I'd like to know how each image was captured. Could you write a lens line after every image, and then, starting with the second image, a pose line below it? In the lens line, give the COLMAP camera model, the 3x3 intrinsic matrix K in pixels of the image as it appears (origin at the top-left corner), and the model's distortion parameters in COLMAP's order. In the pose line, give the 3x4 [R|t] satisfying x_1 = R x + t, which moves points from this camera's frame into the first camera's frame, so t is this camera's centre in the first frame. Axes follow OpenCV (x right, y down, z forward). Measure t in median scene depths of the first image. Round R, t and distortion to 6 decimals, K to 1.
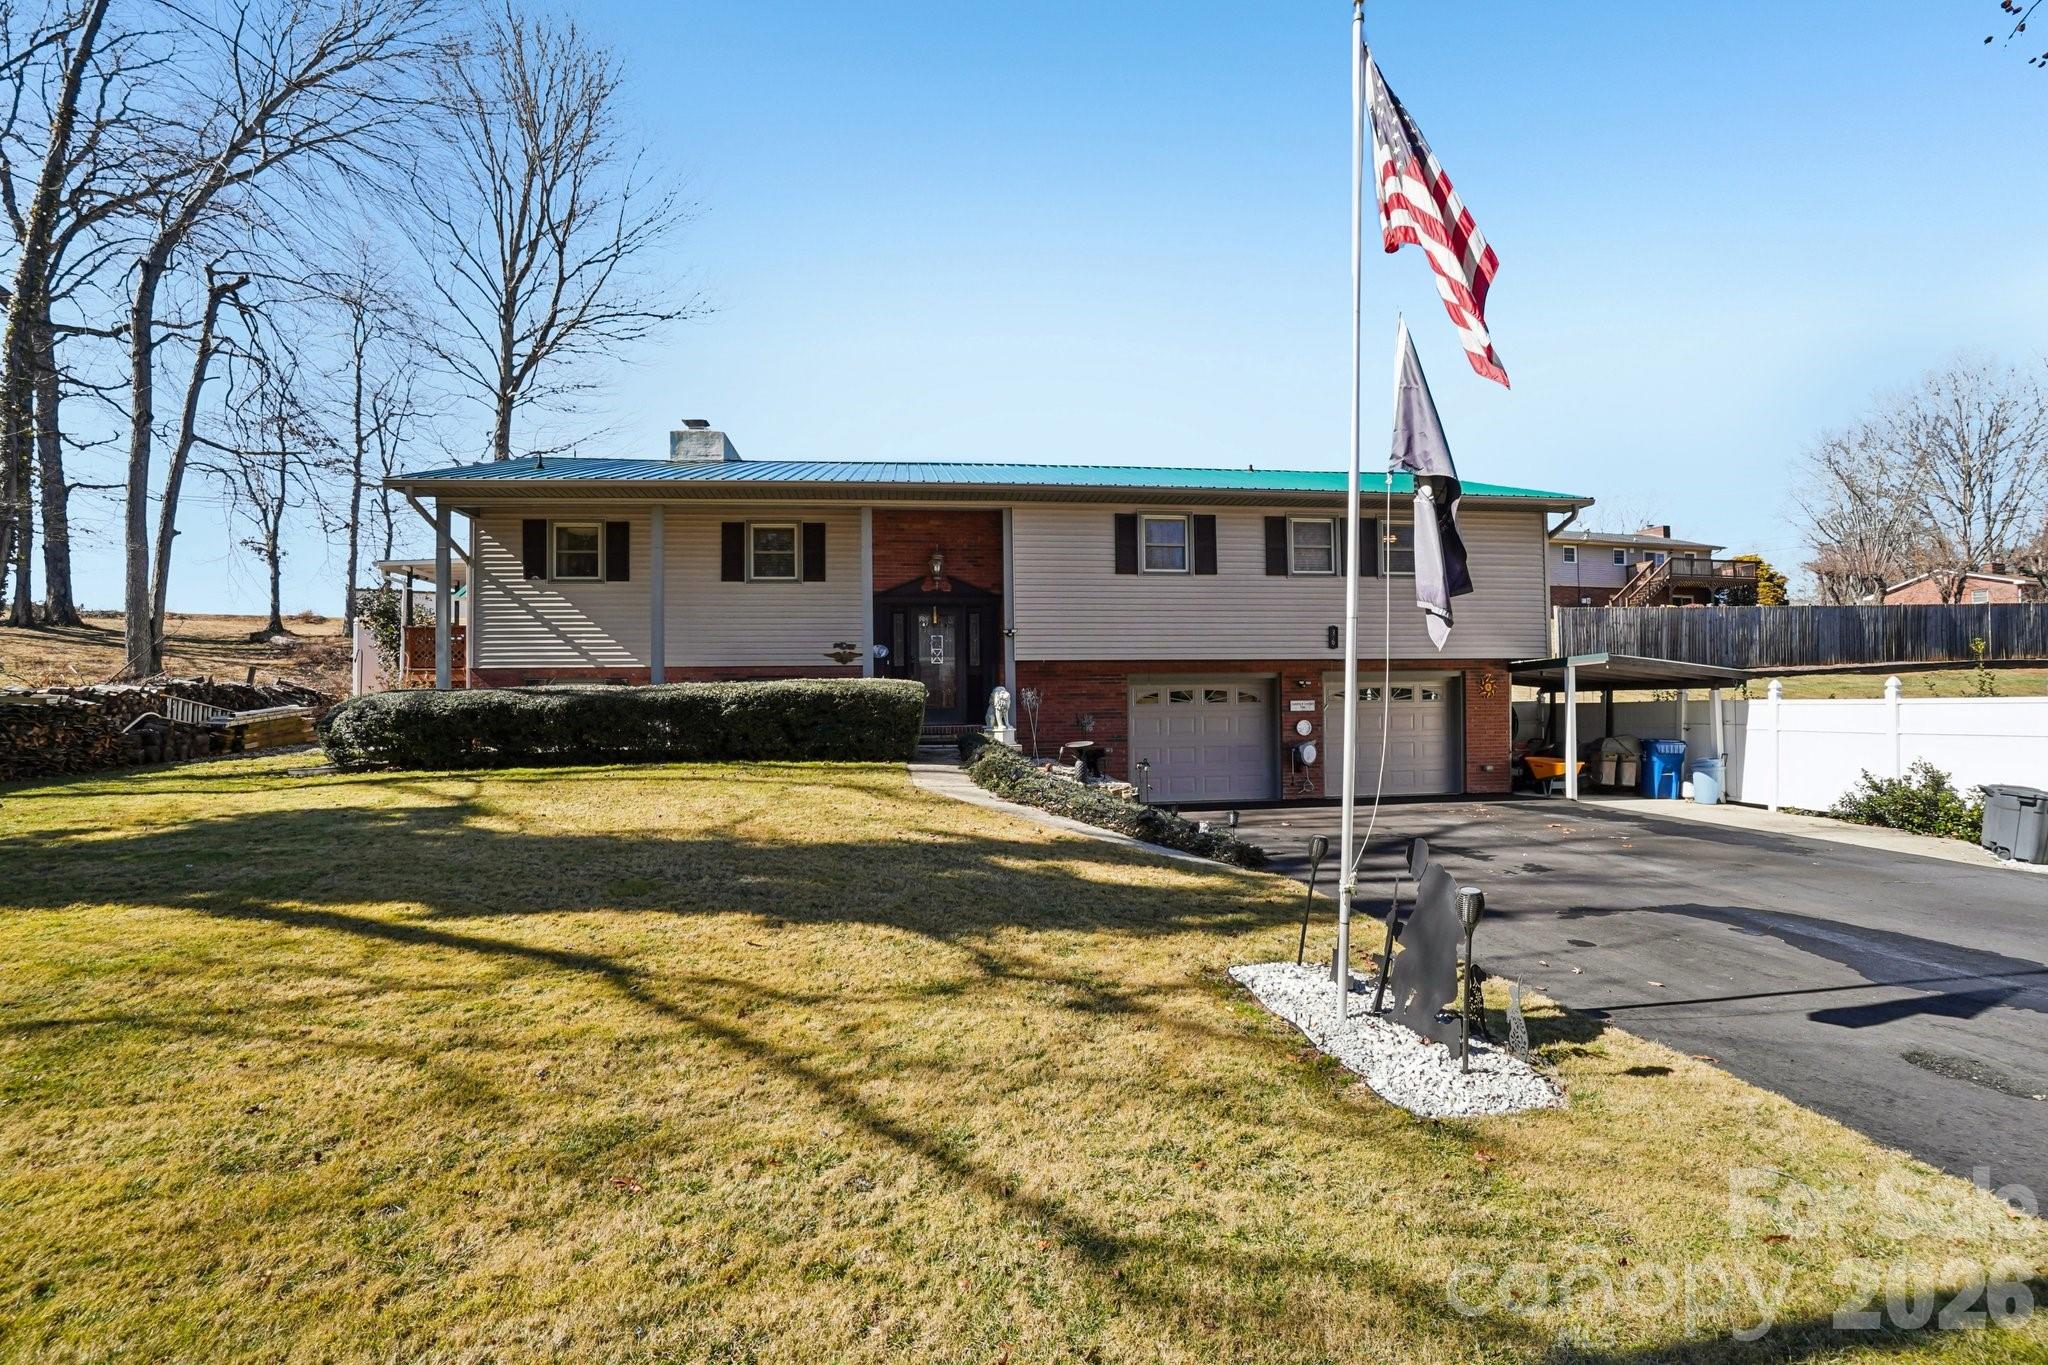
lens RADIAL K [[903.4, 0, 1015.6], [0, 903.4, 677.1], [0, 0, 1]] dist [-0.062888, 0.020323]
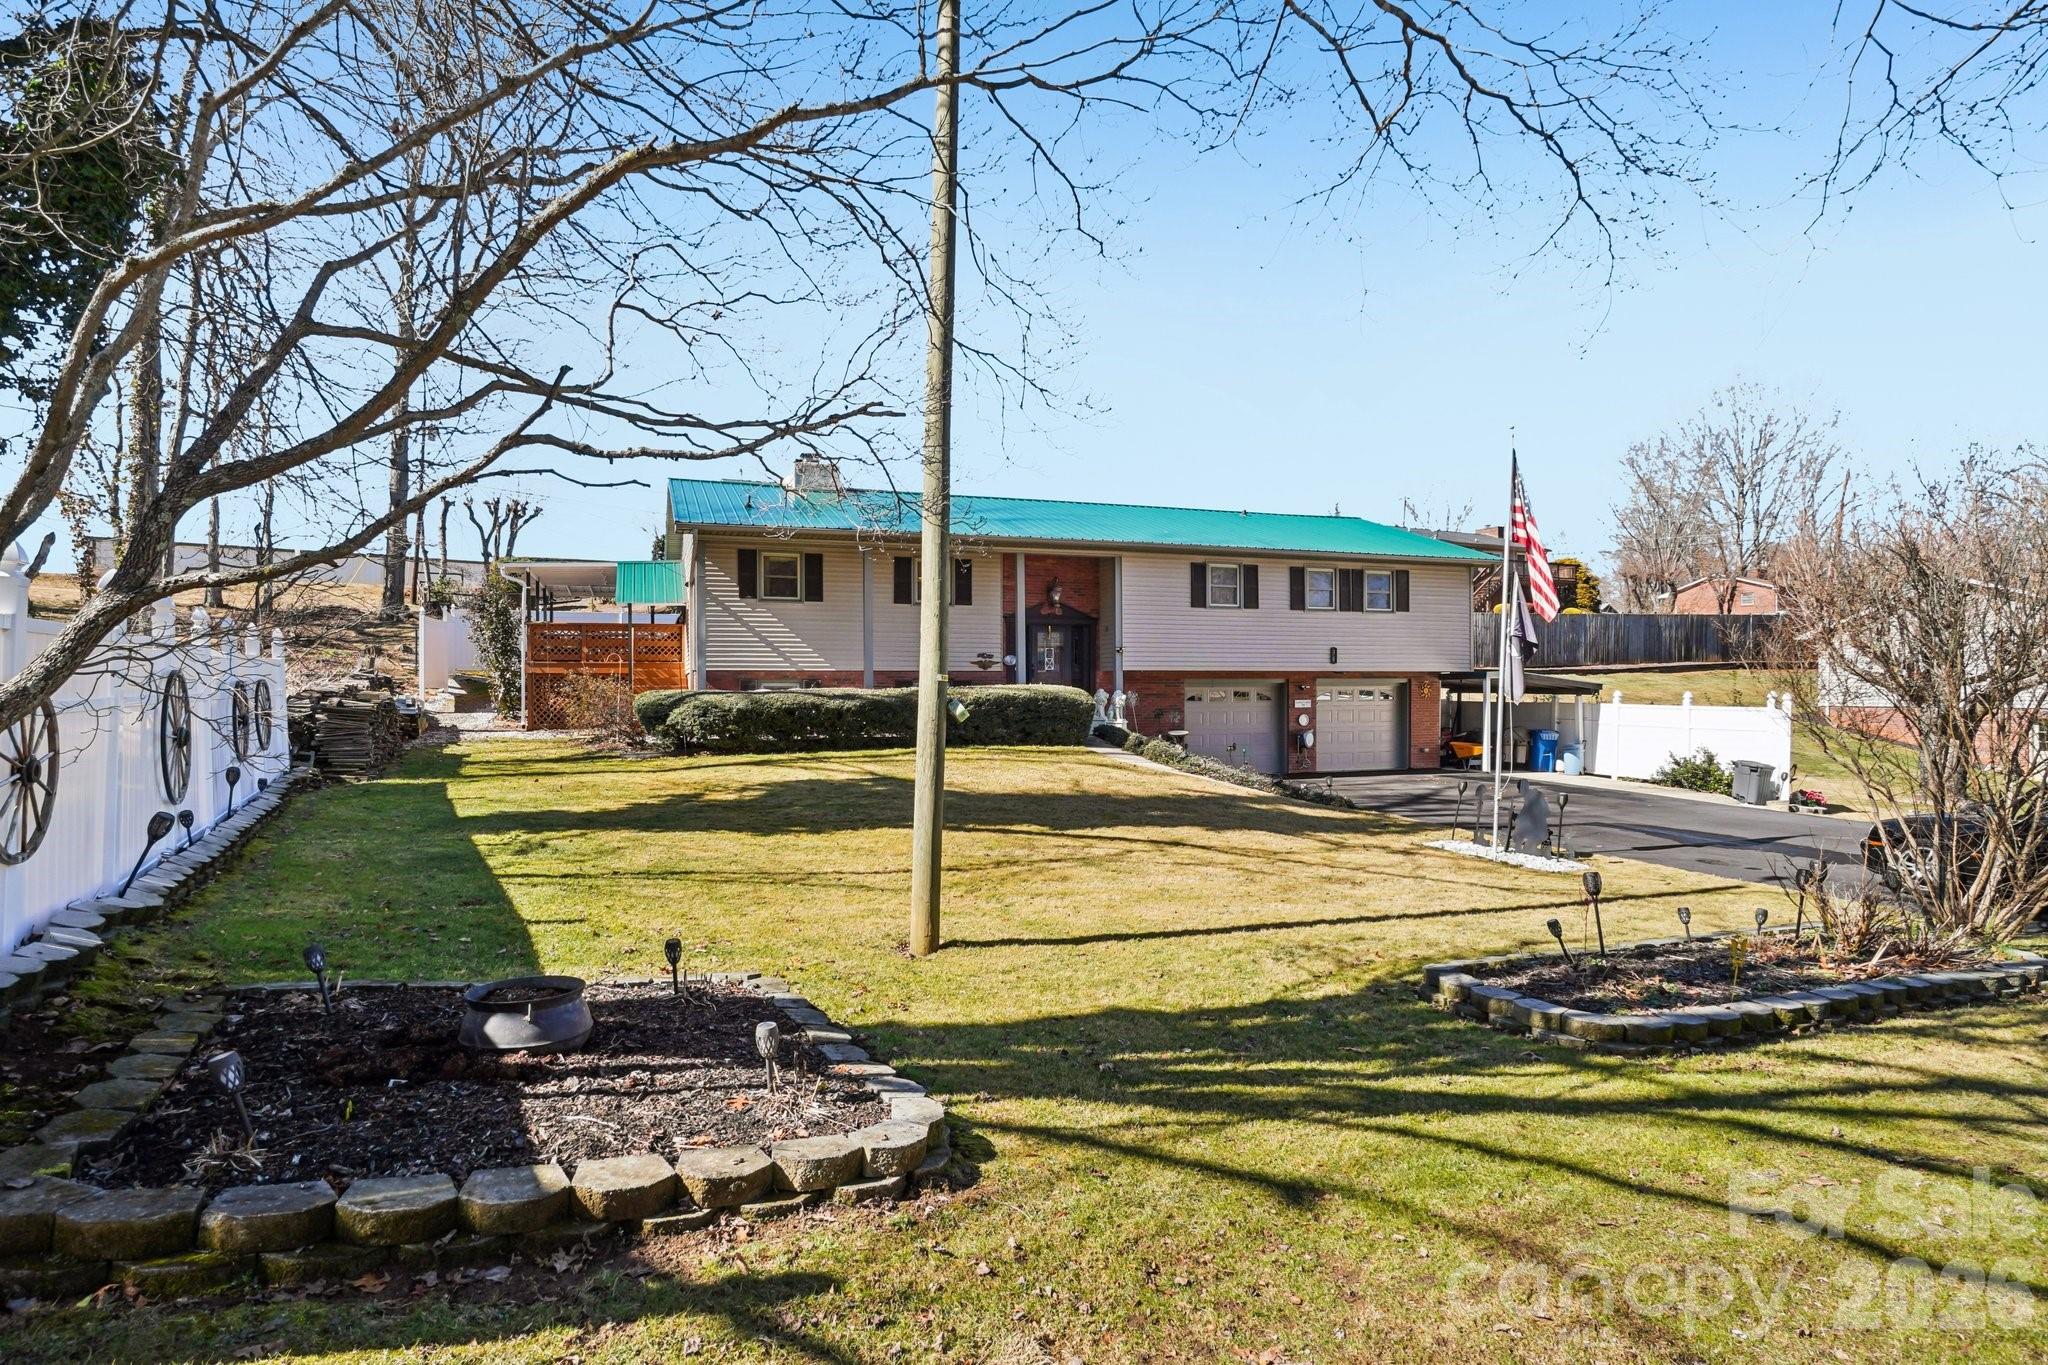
lens RADIAL K [[1051.2, 0, 969.6], [0, 1051.2, 654.0], [0, 0, 1]] dist [-0.032310, 0.000390]
pose [[0.981082, 0.016592, 0.192879, -0.496553], [-0.018546, 0.999793, 0.008325, -0.048593], [-0.192701, -0.011745, 0.981187, -0.467311]]
